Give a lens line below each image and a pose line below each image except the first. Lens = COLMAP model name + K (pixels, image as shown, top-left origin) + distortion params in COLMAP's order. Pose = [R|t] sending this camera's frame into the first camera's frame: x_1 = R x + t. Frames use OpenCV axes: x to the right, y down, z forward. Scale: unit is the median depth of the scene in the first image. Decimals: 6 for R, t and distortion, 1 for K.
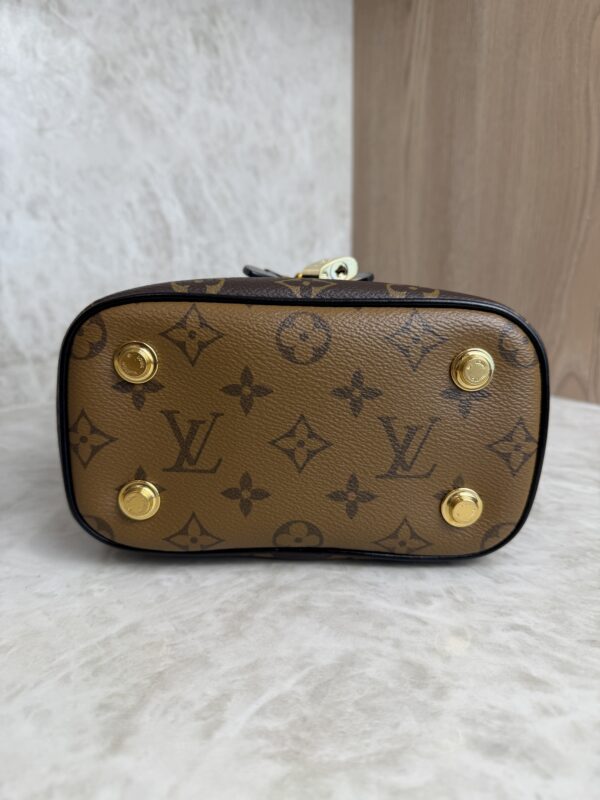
lens RADIAL K [[612.7, 0, 303.6], [0, 612.7, 395.4], [0, 0, 1]] dist [-0.019744, -0.018987]
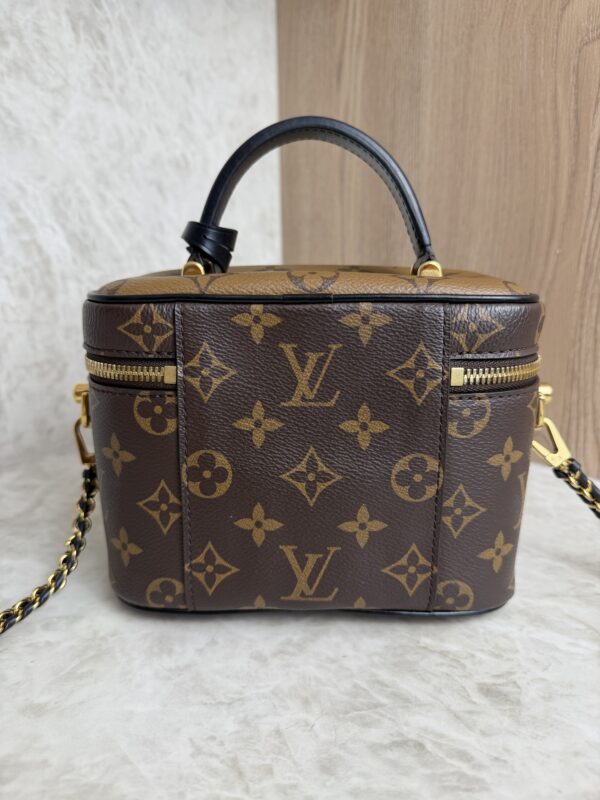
lens RADIAL K [[612.7, 0, 301.1], [0, 612.7, 385.3], [0, 0, 1]] dist [-0.019744, -0.018987]
pose [[0.996991, -0.024481, 0.073549, 0.102363], [0.023565, 0.999634, 0.013288, -0.242401], [-0.073847, -0.011515, 0.997203, 0.368294]]
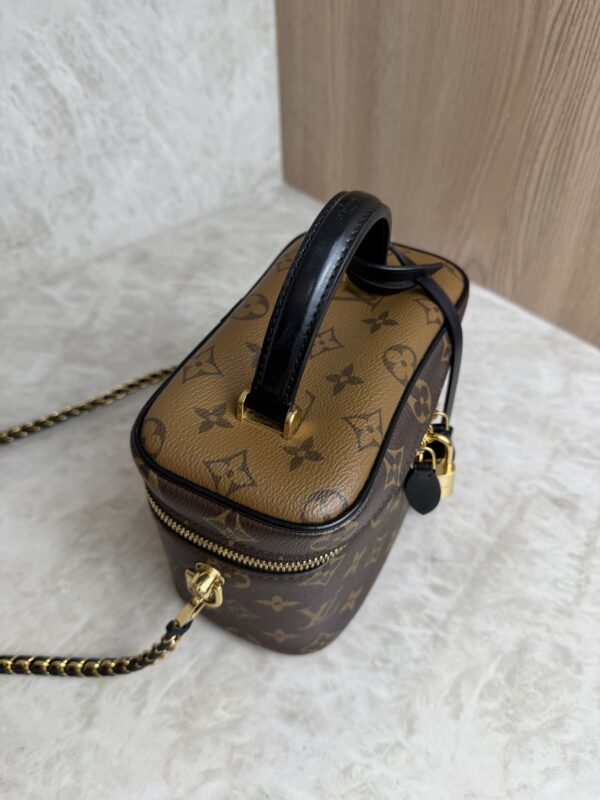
lens RADIAL K [[612.7, 0, 313.8], [0, 612.7, 405.8], [0, 0, 1]] dist [-0.019744, -0.018987]
pose [[0.998896, -0.032879, 0.033540, 0.226592], [0.009527, 0.841102, 0.540793, -0.801243], [-0.045991, -0.539877, 0.840487, -0.048397]]
